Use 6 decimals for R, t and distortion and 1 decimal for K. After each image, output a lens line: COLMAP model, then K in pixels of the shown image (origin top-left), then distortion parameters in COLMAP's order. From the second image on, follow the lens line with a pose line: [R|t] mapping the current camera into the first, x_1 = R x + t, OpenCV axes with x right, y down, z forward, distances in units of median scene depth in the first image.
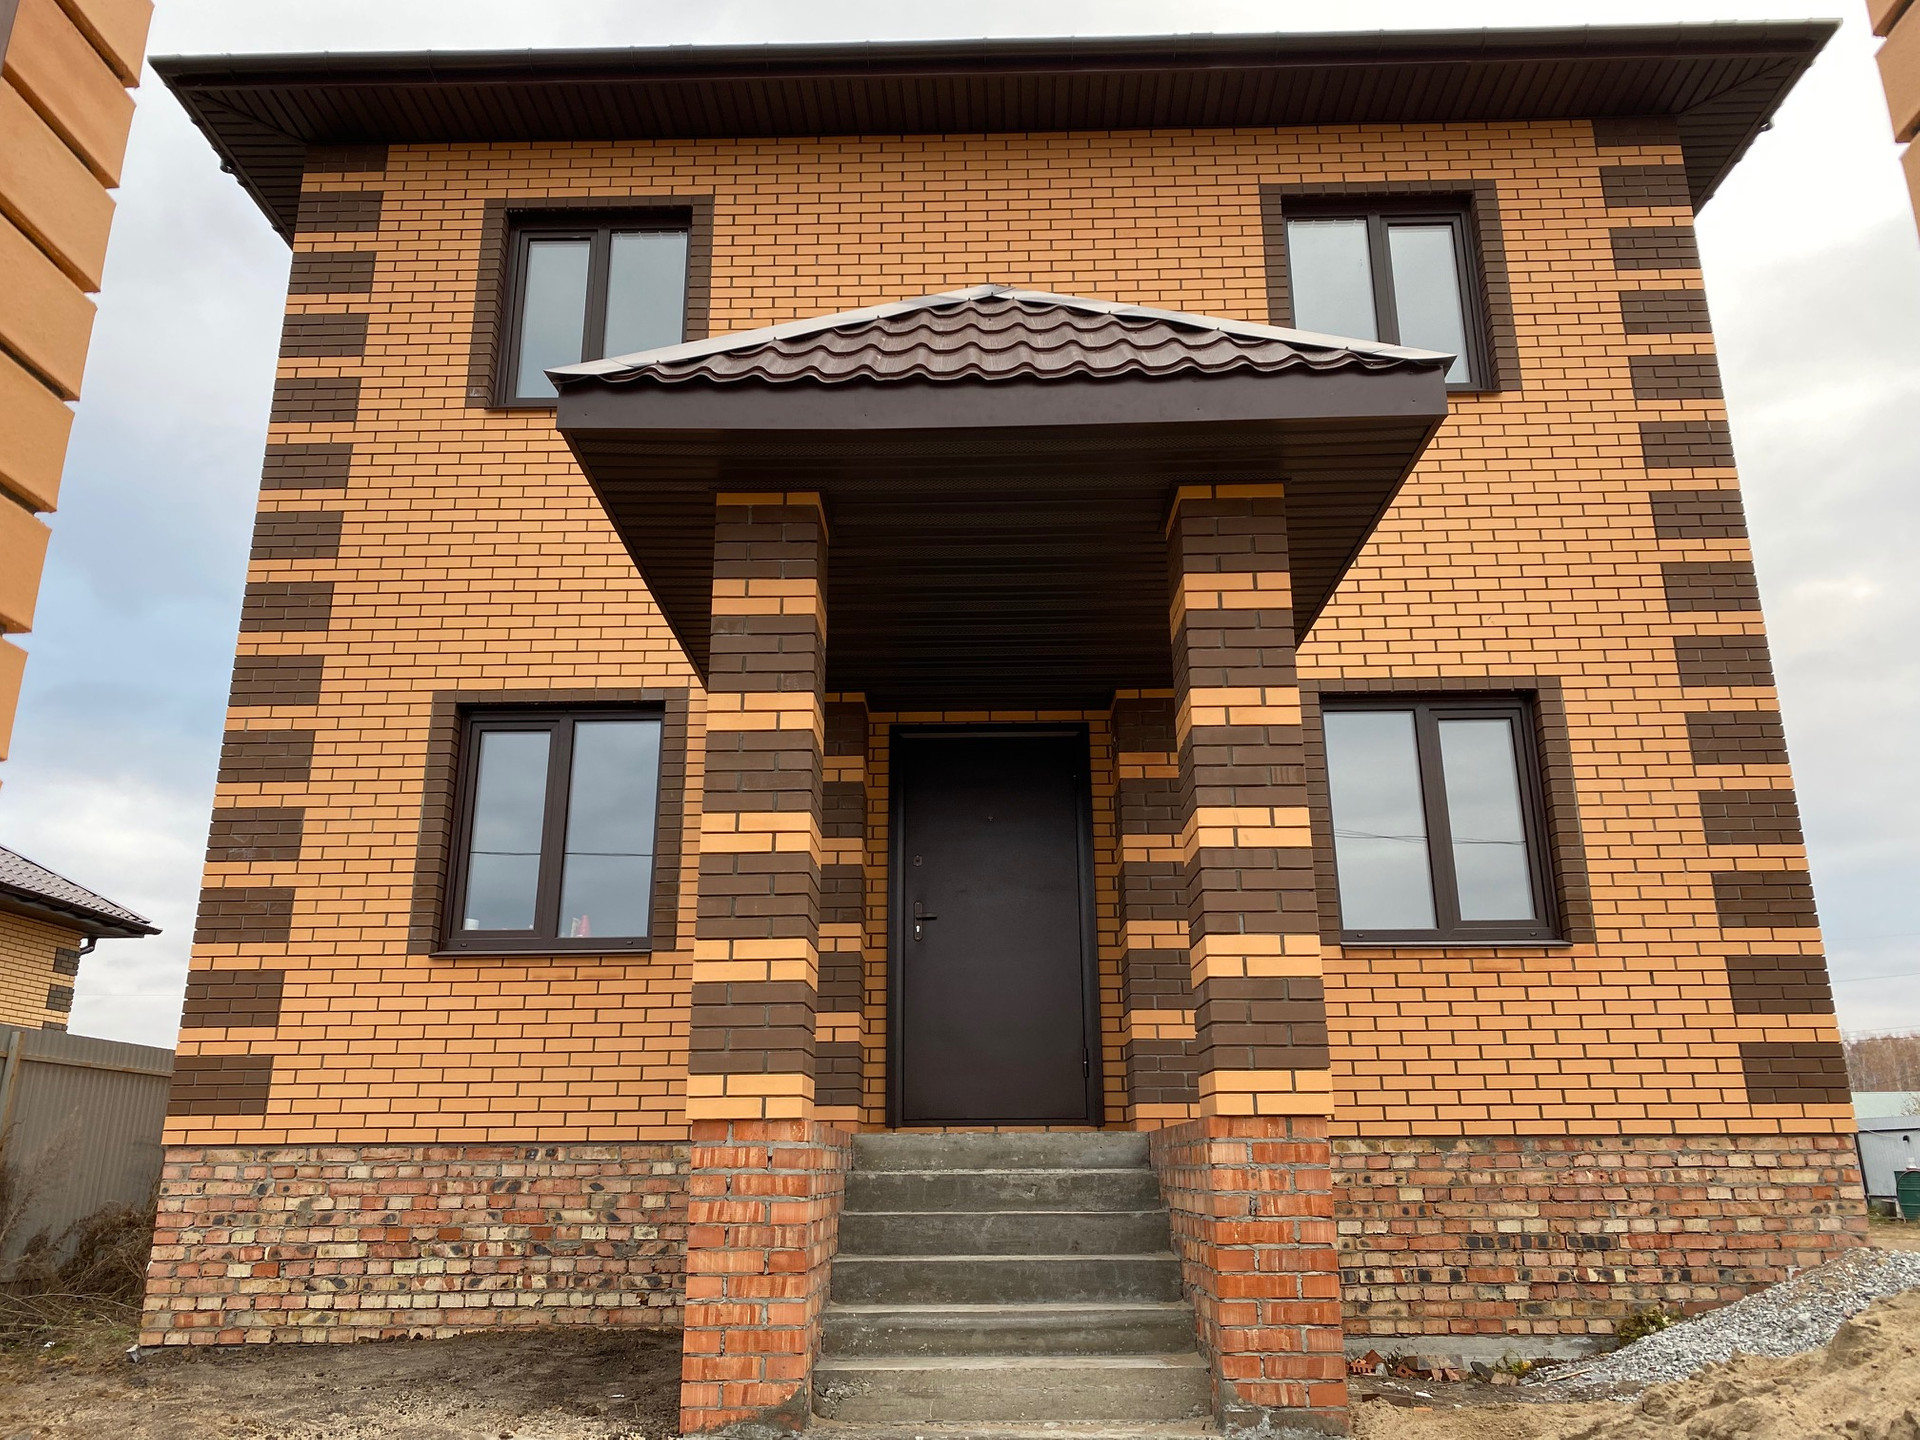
lens RADIAL K [[1472.6, 0, 947.2], [0, 1472.6, 711.5], [0, 0, 1]] dist [0.049796, -0.050346]
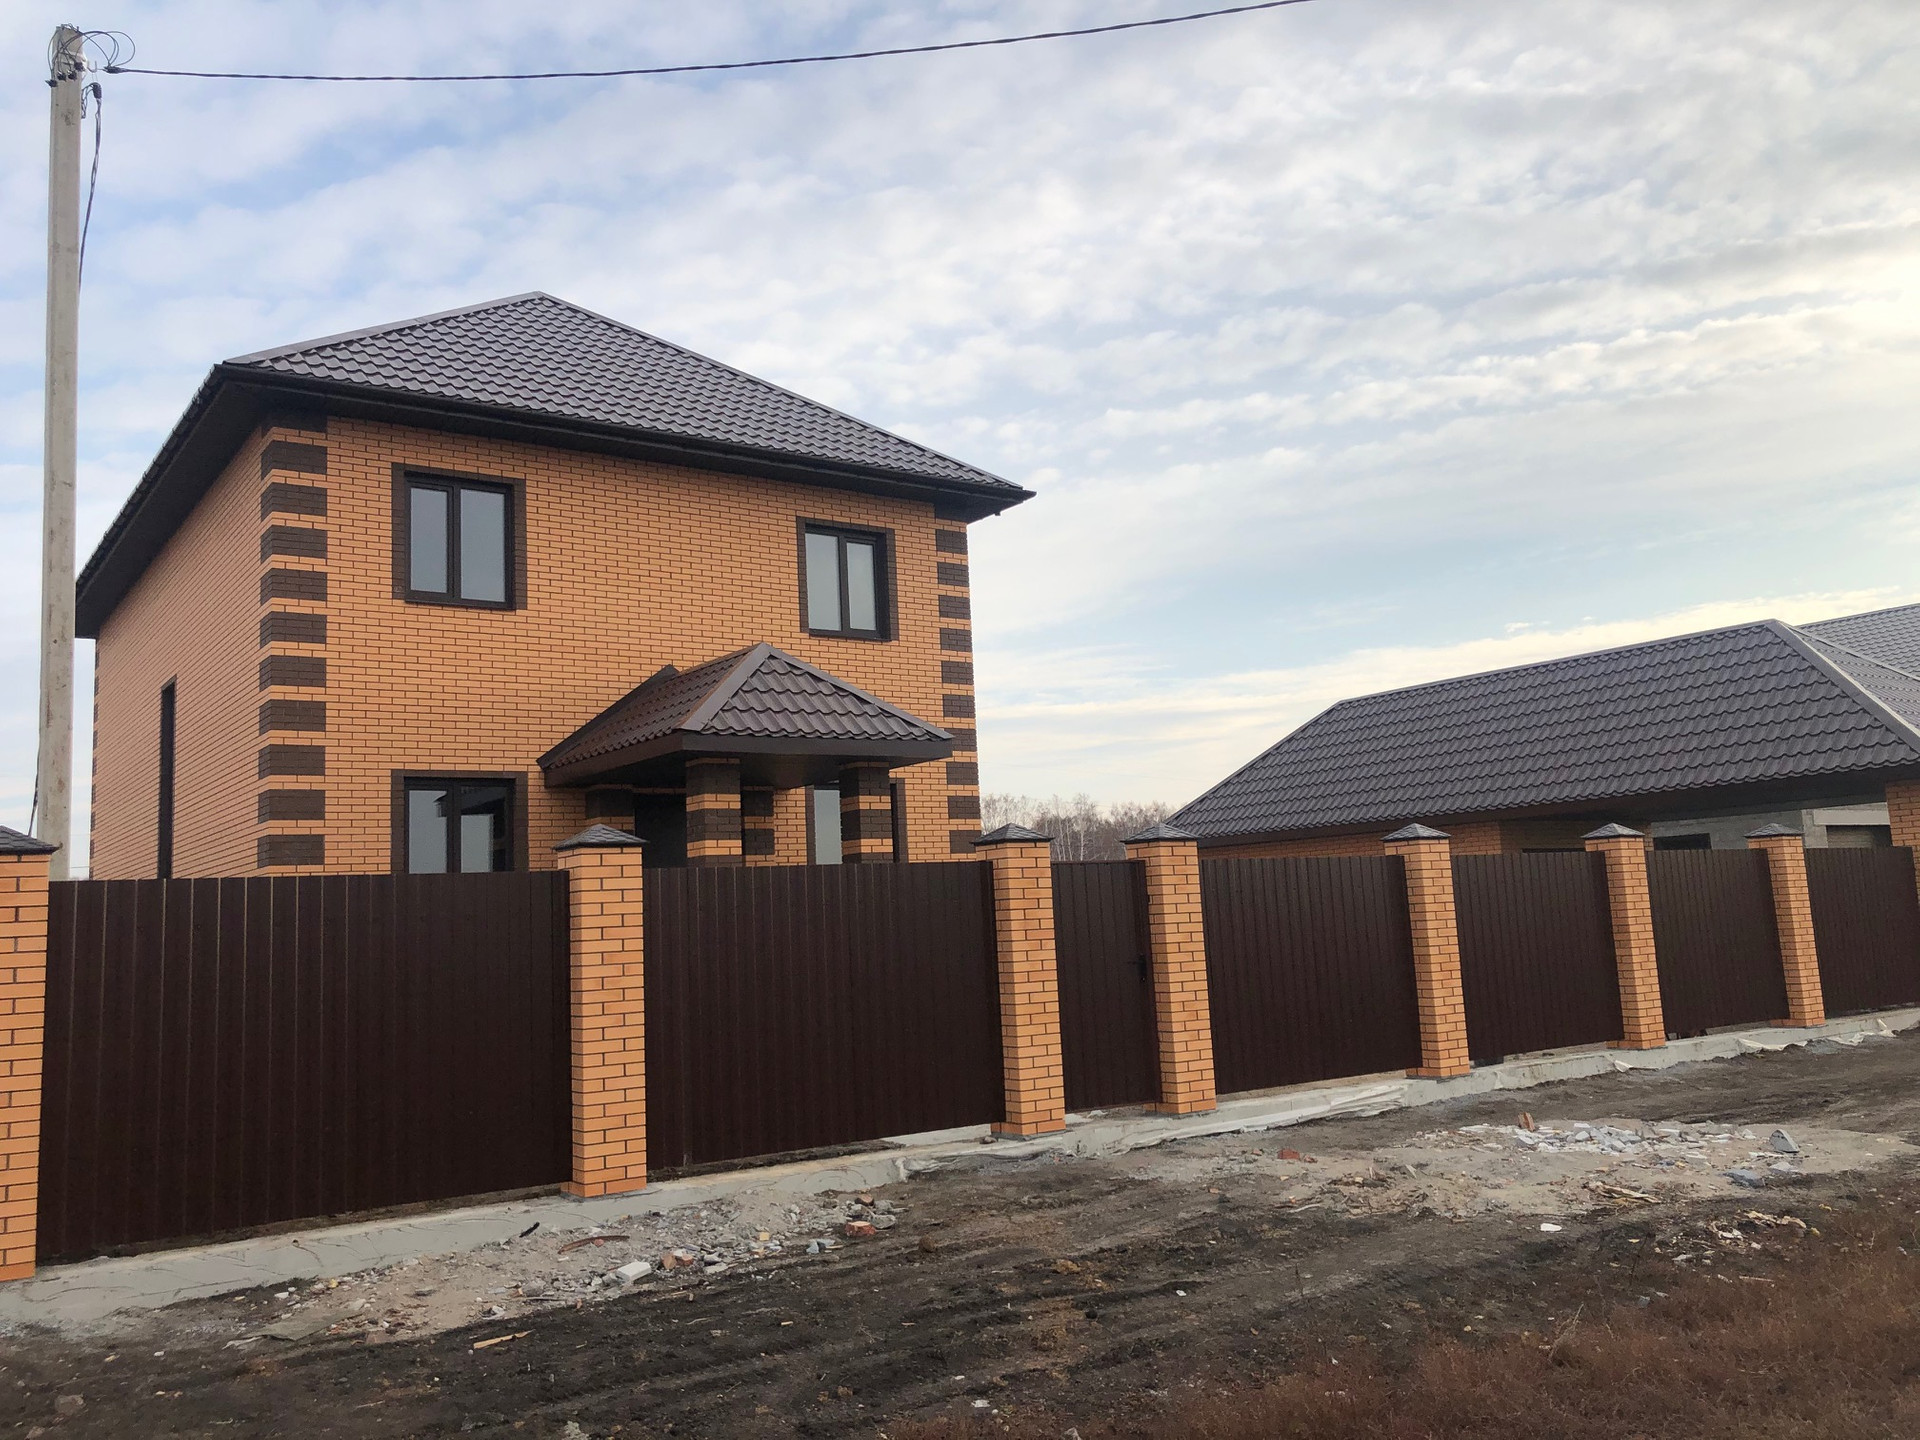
lens RADIAL K [[1533.8, 0, 949.7], [0, 1533.8, 726.8], [0, 0, 1]] dist [-0.011334, 0.019024]
pose [[0.804443, 0.046744, 0.592188, -0.890765], [-0.131654, 0.986137, 0.101002, -0.337581], [-0.579257, -0.159214, 0.799445, -0.866692]]
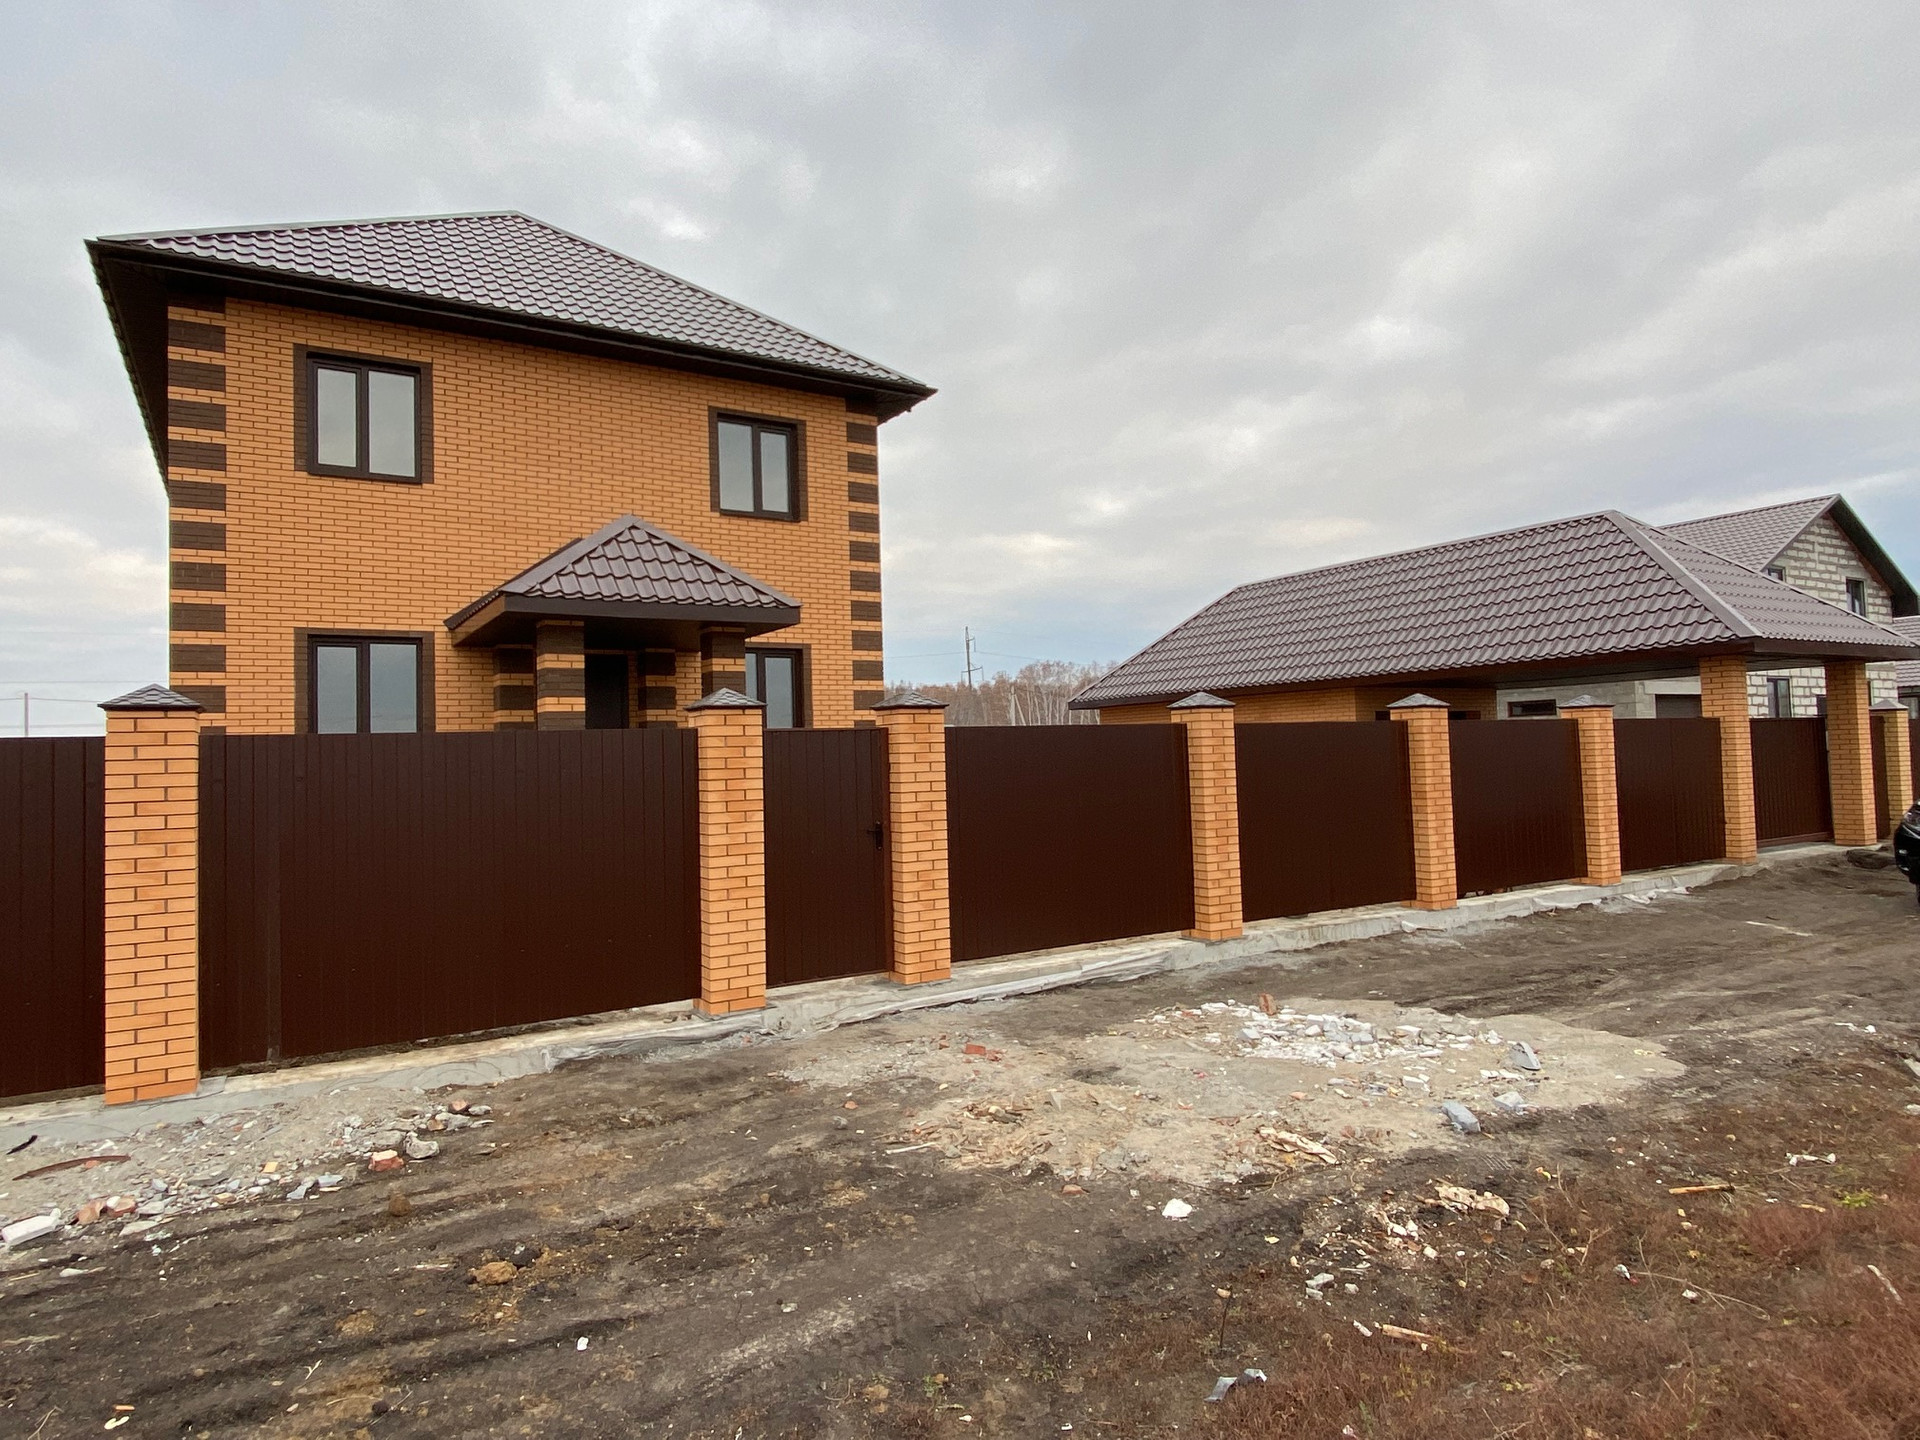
lens RADIAL K [[1092.8, 0, 966.9], [0, 1092.8, 720.9], [0, 0, 1]] dist [0.023012, -0.023131]
pose [[0.834287, 0.000323, 0.551330, -0.399244], [-0.137192, 0.968666, 0.207036, -0.316270], [-0.533988, -0.248365, 0.808190, -0.696286]]
